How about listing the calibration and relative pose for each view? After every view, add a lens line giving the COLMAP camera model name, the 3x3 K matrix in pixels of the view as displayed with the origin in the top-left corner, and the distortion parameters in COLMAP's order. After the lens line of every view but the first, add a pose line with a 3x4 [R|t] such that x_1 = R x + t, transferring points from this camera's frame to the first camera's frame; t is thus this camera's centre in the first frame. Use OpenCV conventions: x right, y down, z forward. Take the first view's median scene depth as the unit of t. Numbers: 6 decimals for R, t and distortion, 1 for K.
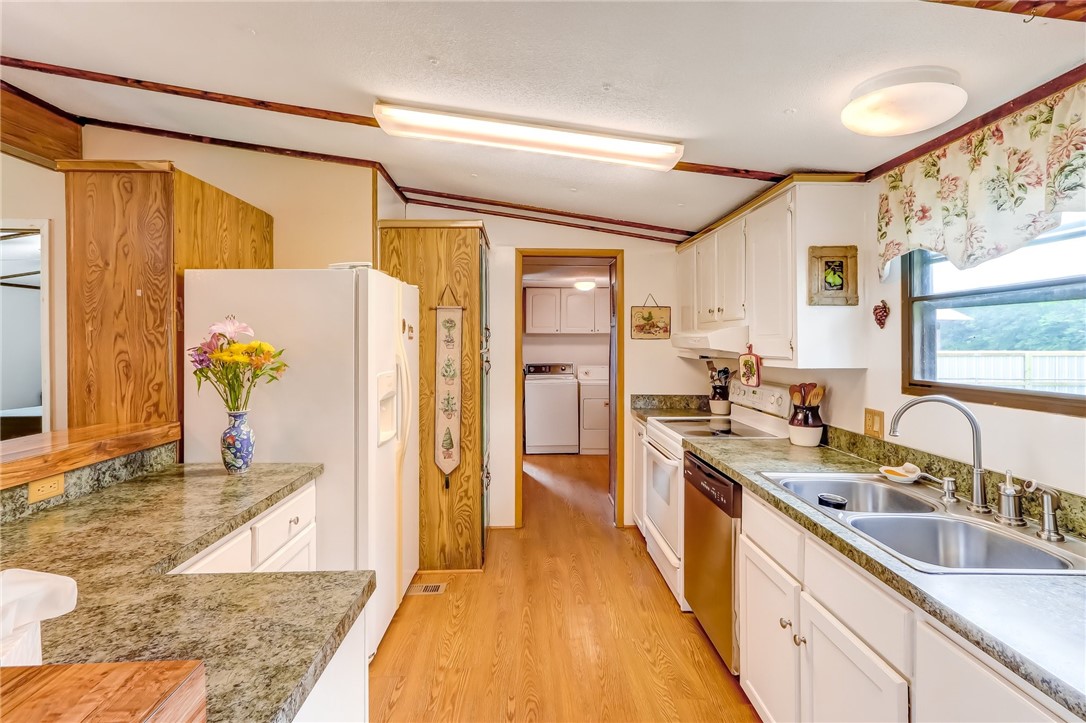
lens RADIAL K [[508.9, 0, 534.1], [0, 508.9, 339.4], [0, 0, 1]] dist [-0.000165, 0.001118]
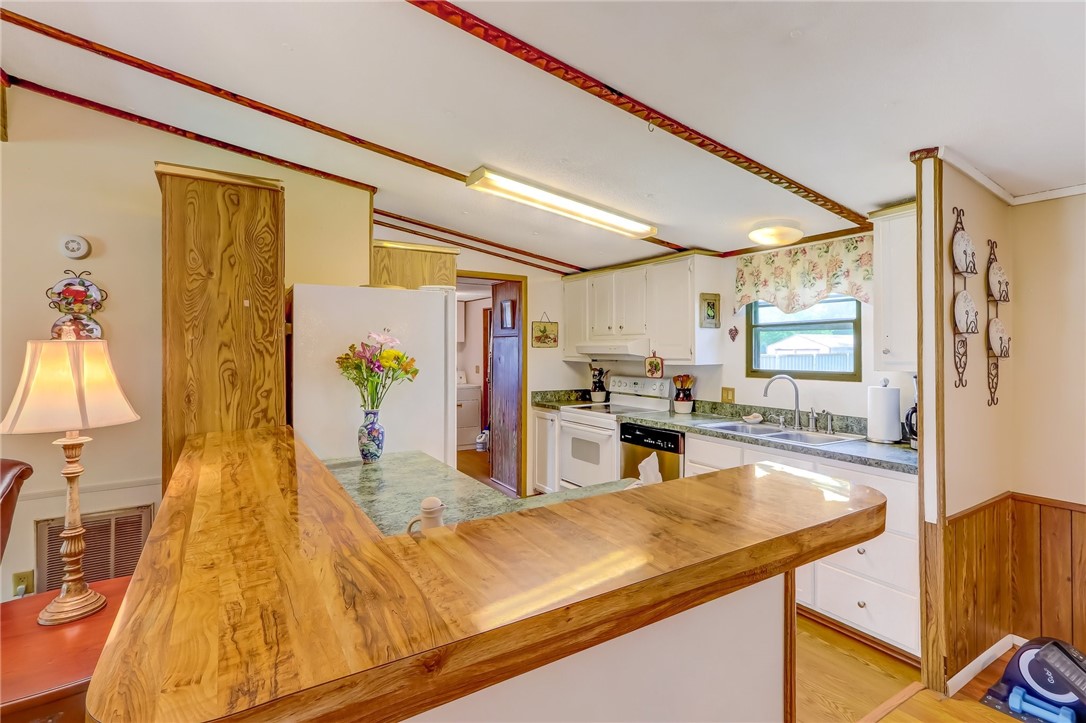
lens RADIAL K [[520.7, 0, 542.4], [0, 520.7, 346.4], [0, 0, 1]] dist [-0.001078, 0.000364]
pose [[0.856921, 0.000349, 0.515448, -0.805830], [0.000491, 0.999999, -0.001493, -0.002078], [-0.515448, 0.001533, 0.856920, -0.213862]]
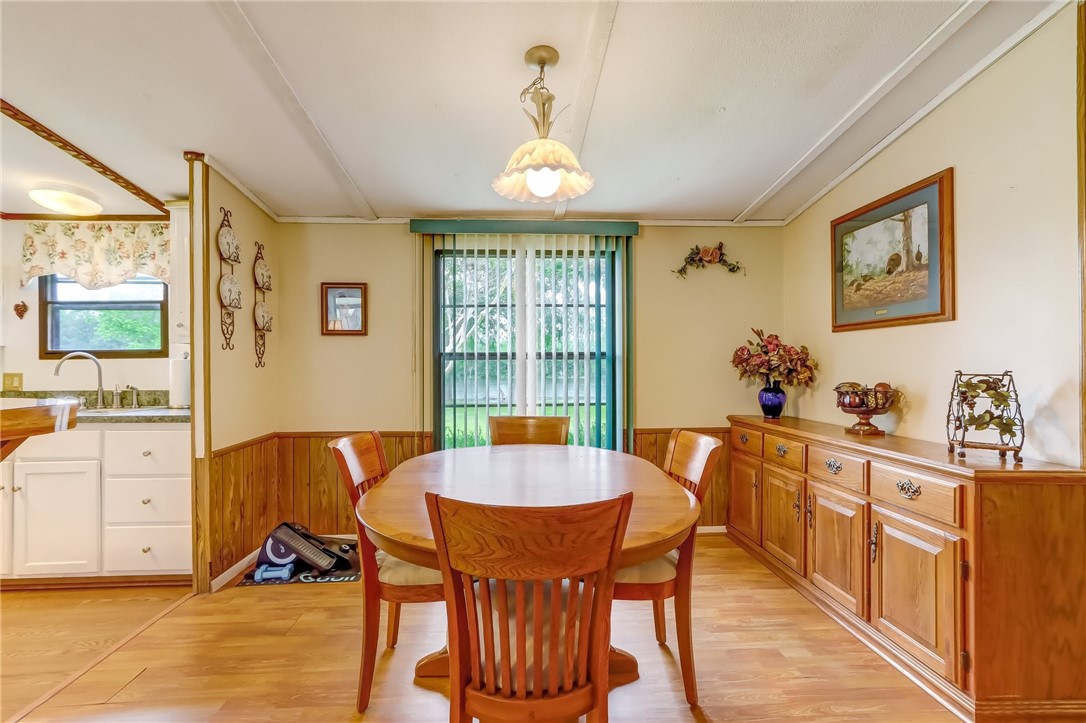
lens RADIAL K [[501.0, 0, 538.2], [0, 501.0, 361.5], [0, 0, 1]] dist [-0.001286, 0.001794]
pose [[-0.035092, 0.004742, 0.999373, -0.859377], [0.003282, 0.999984, -0.004630, 0.114987], [-0.999379, 0.003118, -0.035107, -0.495166]]
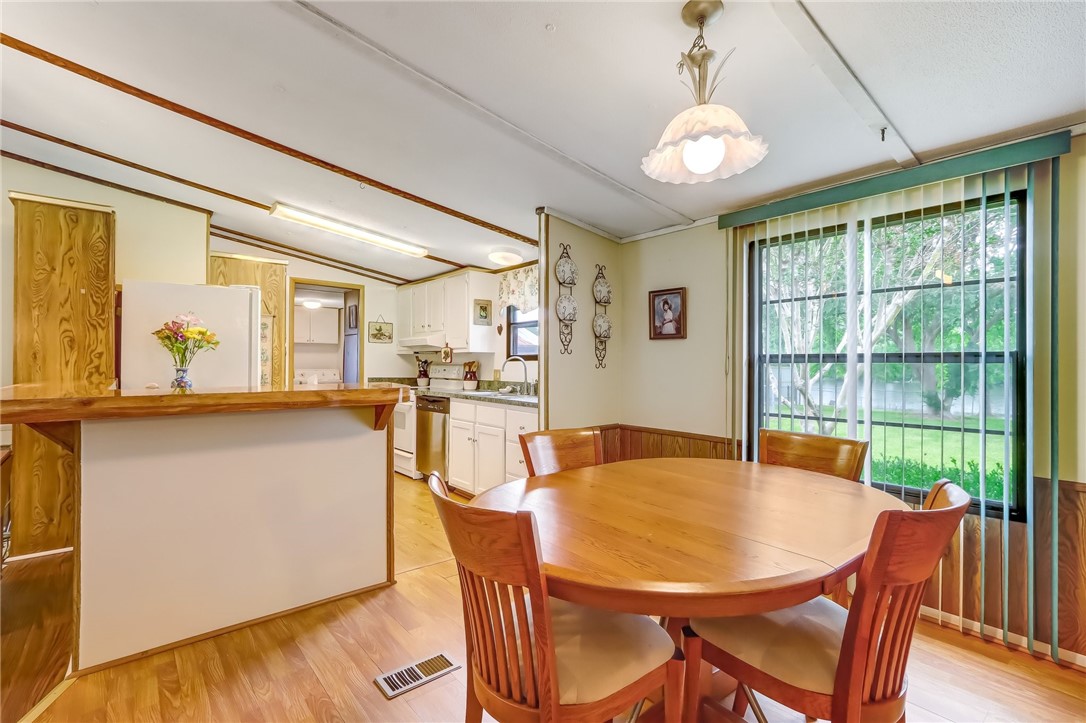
lens RADIAL K [[501.0, 0, 538.2], [0, 501.0, 361.5], [0, 0, 1]] dist [-0.001286, 0.001794]
pose [[0.782538, 0.008729, 0.622542, -0.645661], [-0.007499, 0.999961, -0.004596, 0.109208], [-0.622558, -0.001072, 0.782573, -0.960902]]
